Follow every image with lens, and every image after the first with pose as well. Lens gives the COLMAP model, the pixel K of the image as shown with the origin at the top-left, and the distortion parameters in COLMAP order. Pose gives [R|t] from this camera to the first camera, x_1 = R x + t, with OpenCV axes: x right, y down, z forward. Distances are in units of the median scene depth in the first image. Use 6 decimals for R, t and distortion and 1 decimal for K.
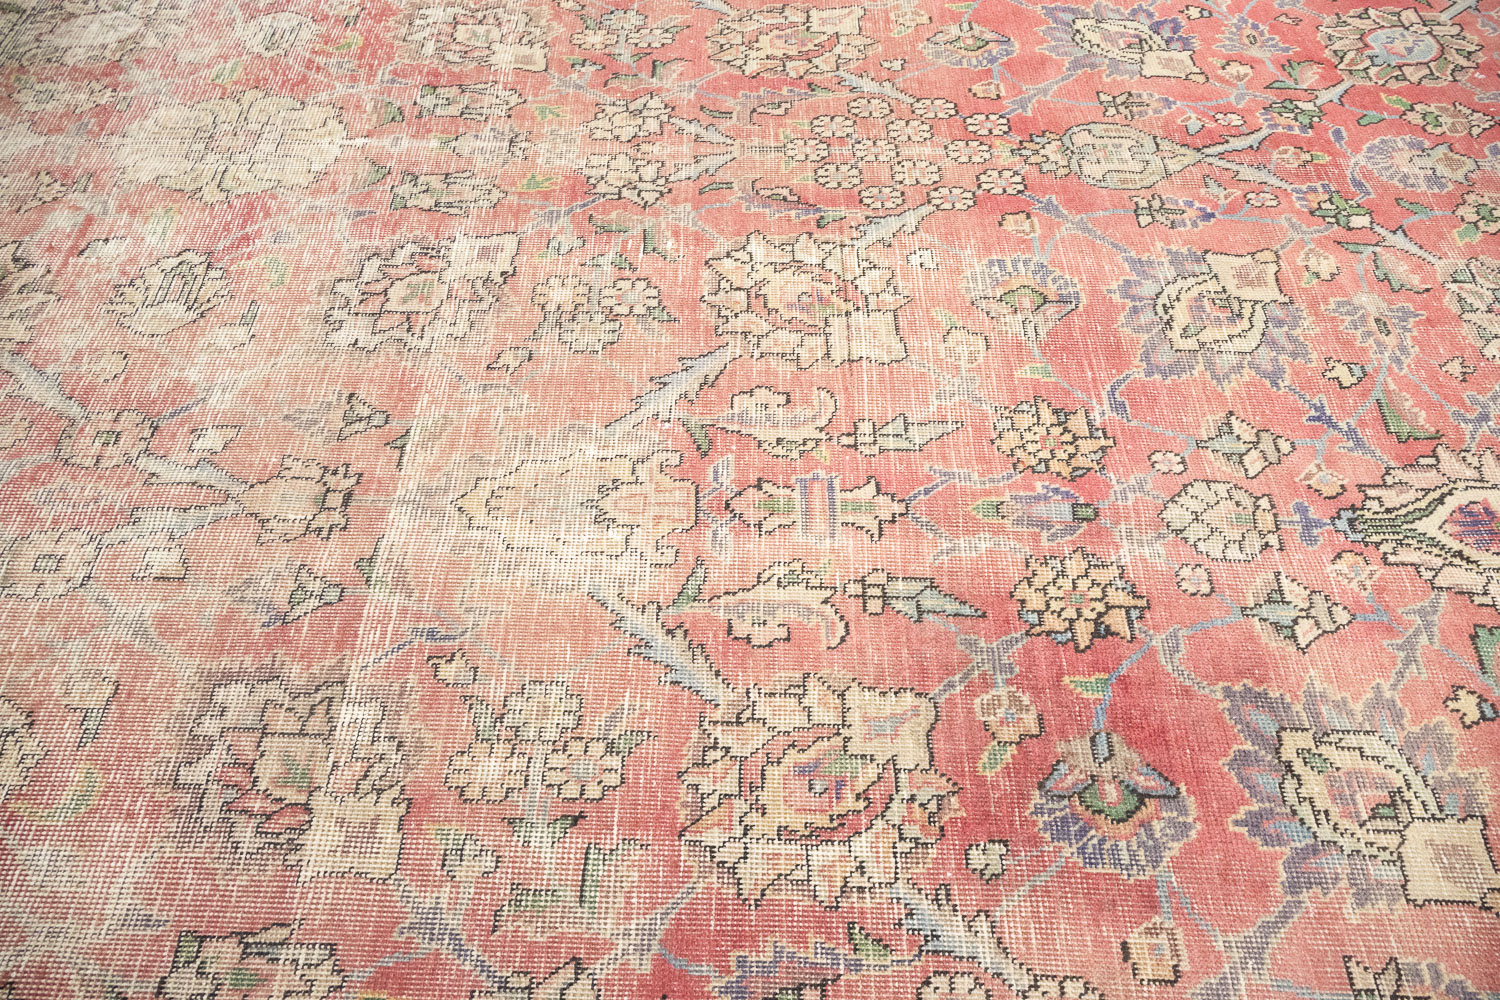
lens RADIAL K [[1252.3, 0, 742.1], [0, 1252.3, 503.7], [0, 0, 1]] dist [0.002372, -0.005299]
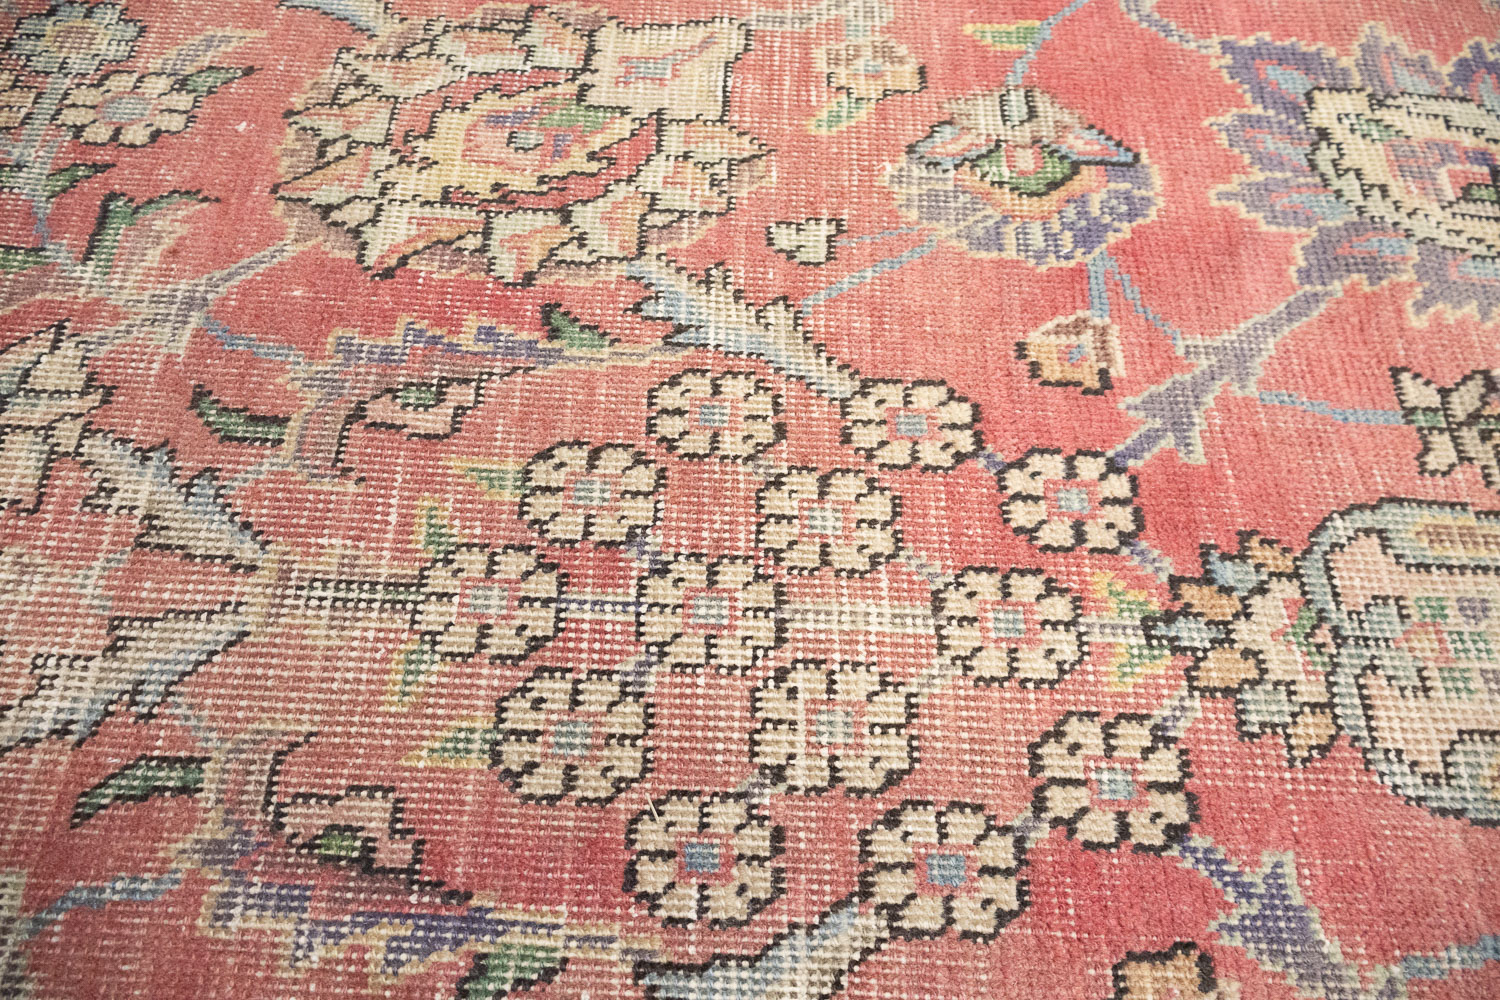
lens RADIAL K [[1252.3, 0, 758.4], [0, 1252.3, 513.5], [0, 0, 1]] dist [0.002372, -0.005299]
pose [[0.999127, 0.032991, 0.025641, 0.122546], [-0.036540, 0.987515, 0.153229, -0.395874], [-0.020266, -0.154032, 0.987858, 0.779984]]
